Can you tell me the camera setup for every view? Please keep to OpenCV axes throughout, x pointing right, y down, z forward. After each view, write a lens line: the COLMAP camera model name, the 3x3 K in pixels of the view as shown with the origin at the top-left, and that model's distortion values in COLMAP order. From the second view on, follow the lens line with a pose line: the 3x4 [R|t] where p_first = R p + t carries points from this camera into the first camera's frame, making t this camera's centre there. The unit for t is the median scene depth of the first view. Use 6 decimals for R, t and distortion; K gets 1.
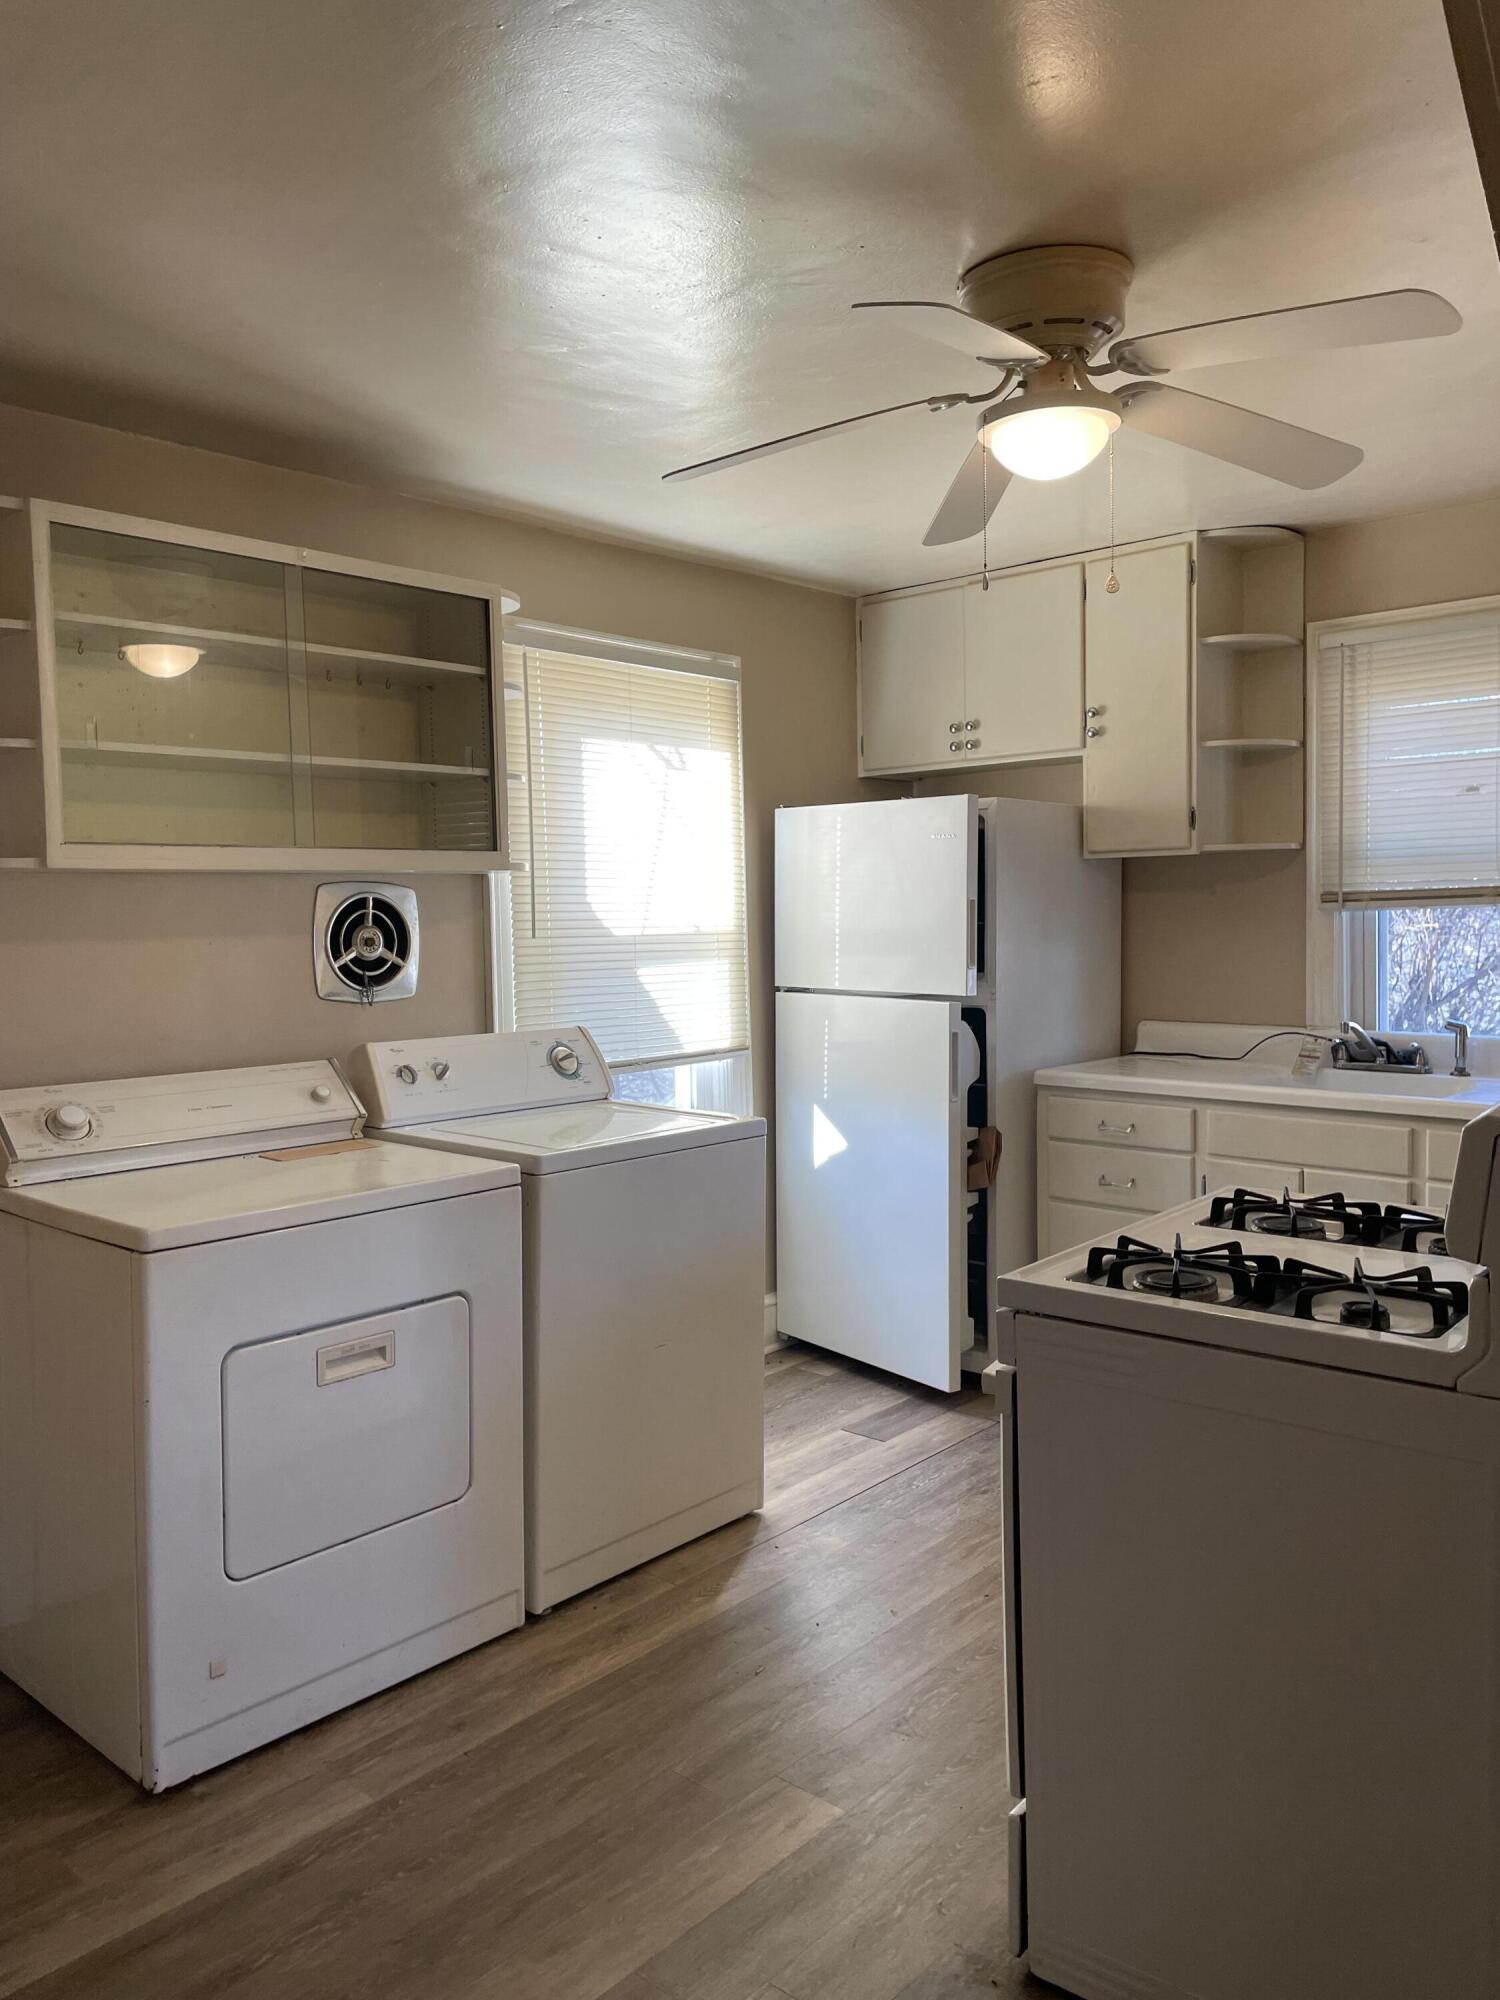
lens RADIAL K [[1492.4, 0, 750.7], [0, 1492.4, 997.7], [0, 0, 1]] dist [0.012852, -0.000608]
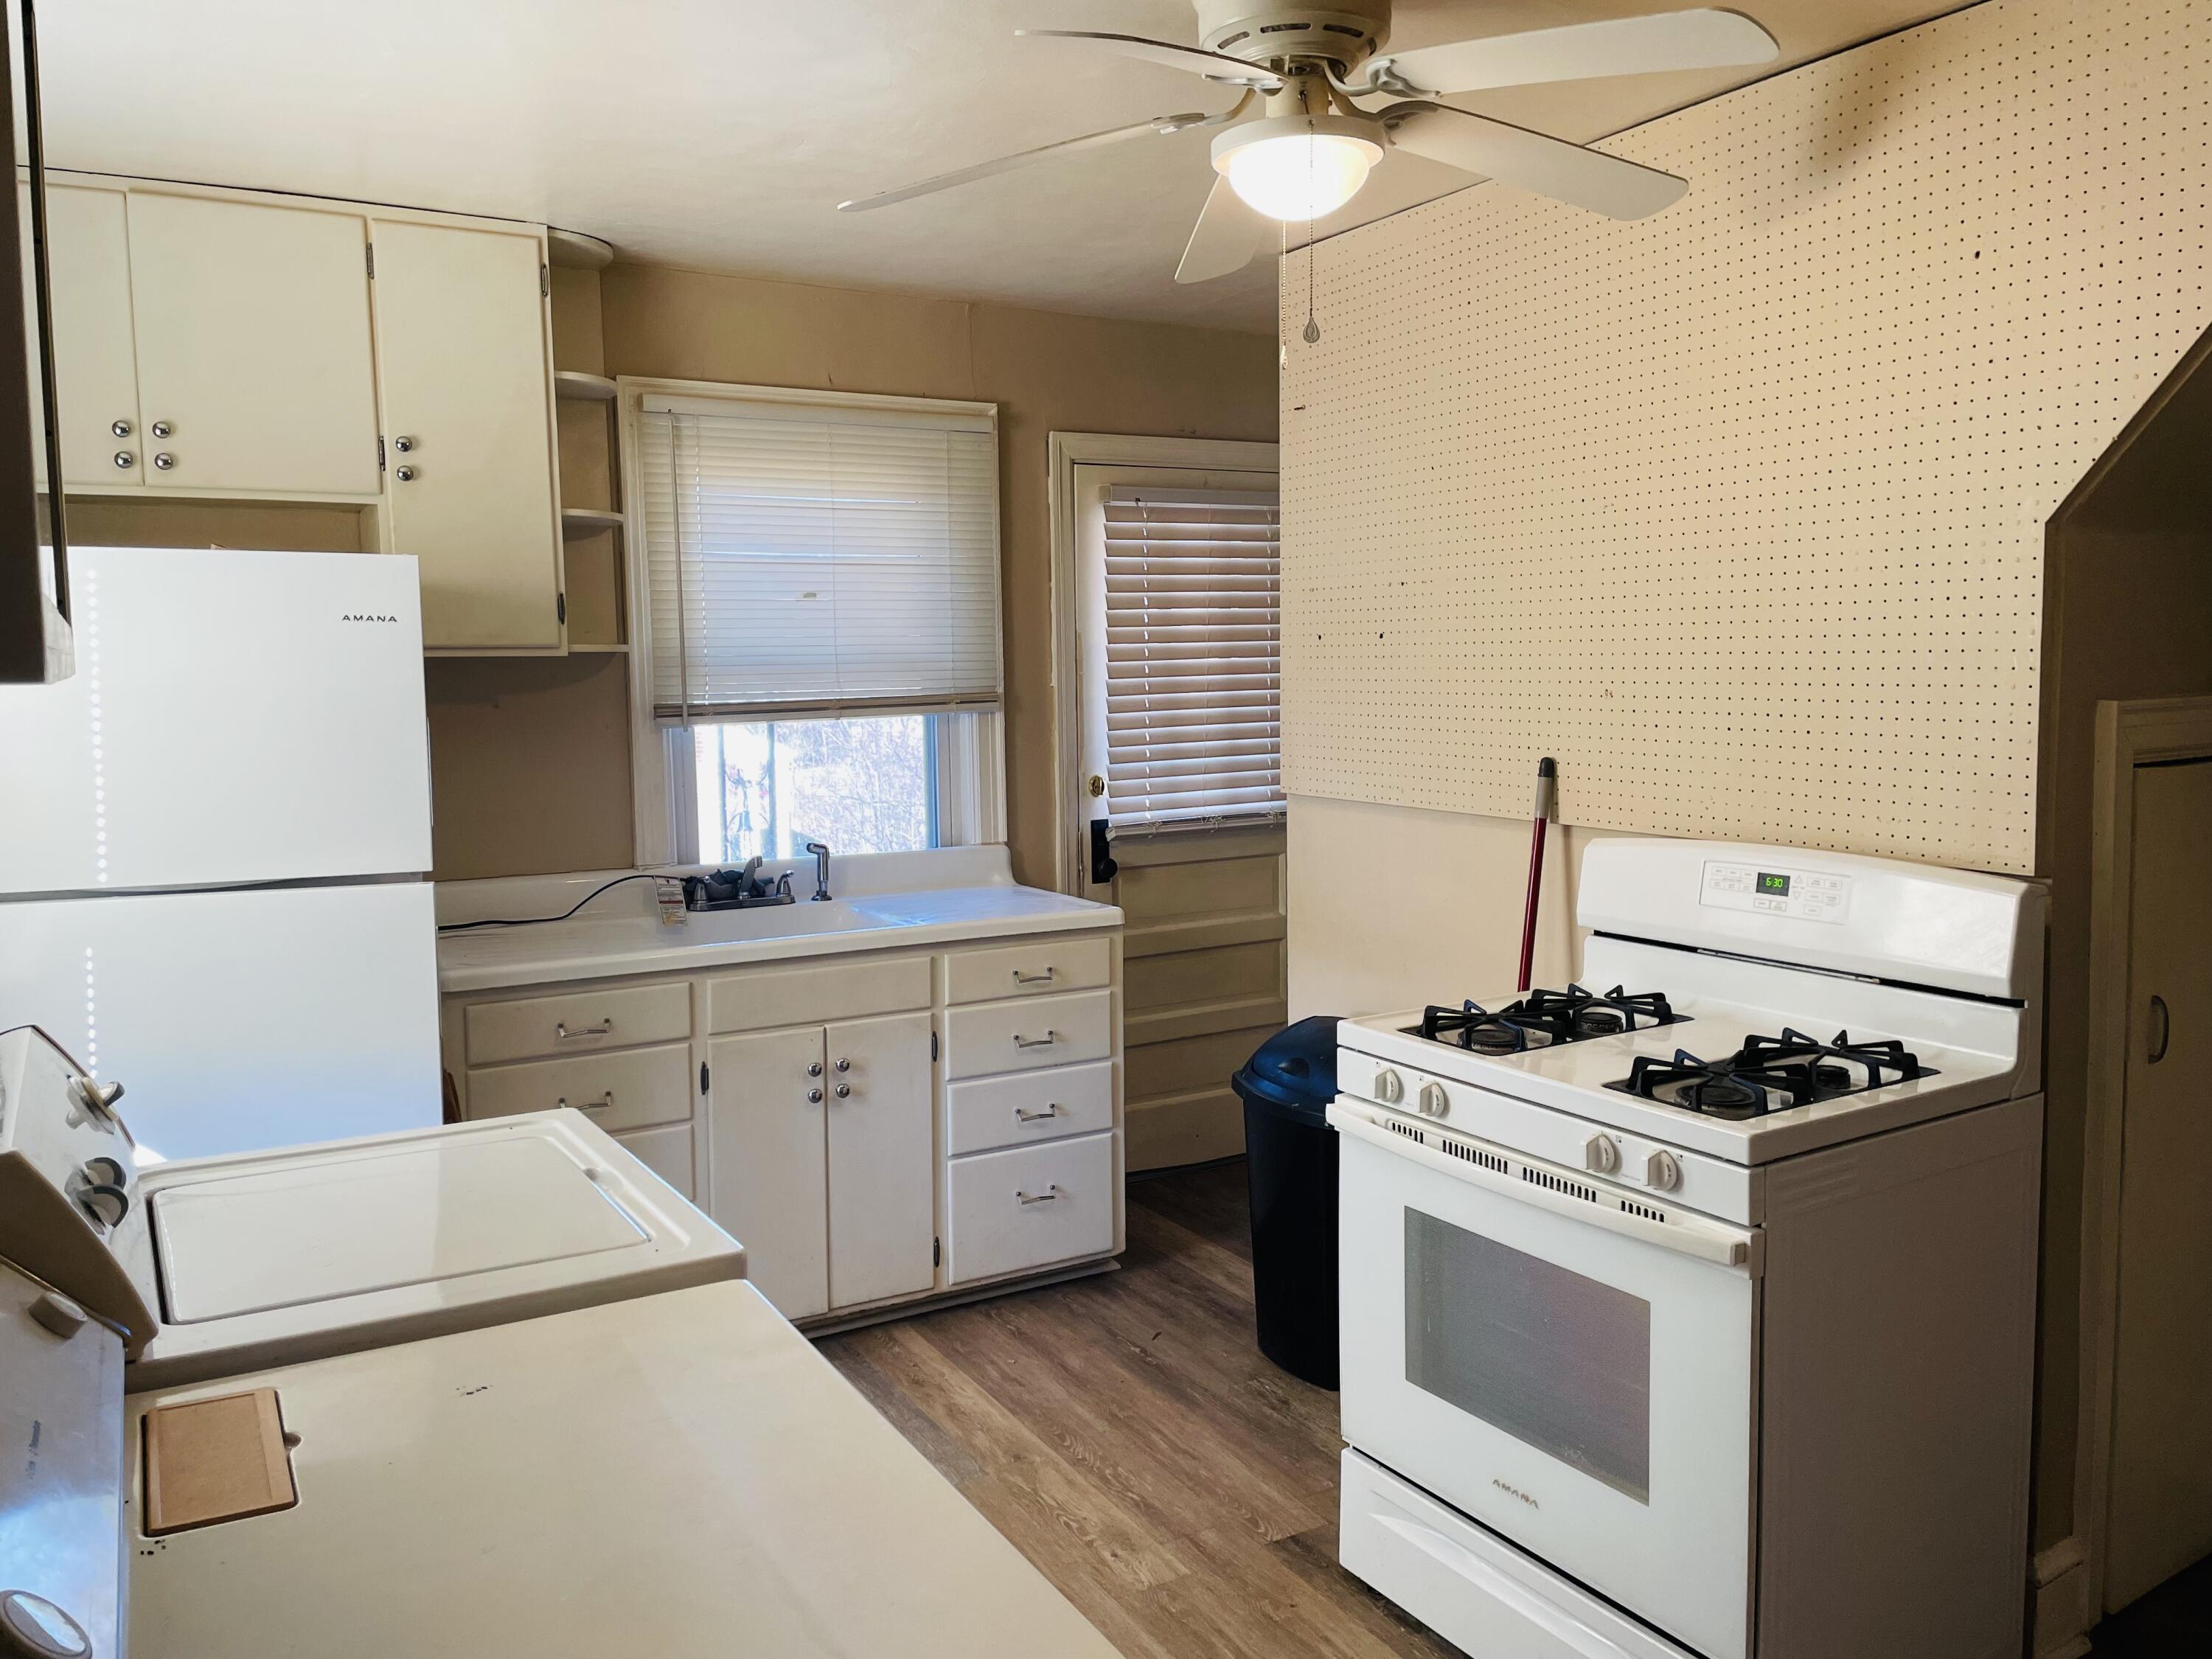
lens RADIAL K [[1650.6, 0, 1108.4], [0, 1650.6, 822.5], [0, 0, 1]] dist [0.012852, -0.000608]
pose [[0.291302, -0.072624, 0.953870, -0.435513], [0.067572, 0.996186, 0.055209, -0.039642], [-0.954242, 0.048373, 0.295099, 0.496781]]
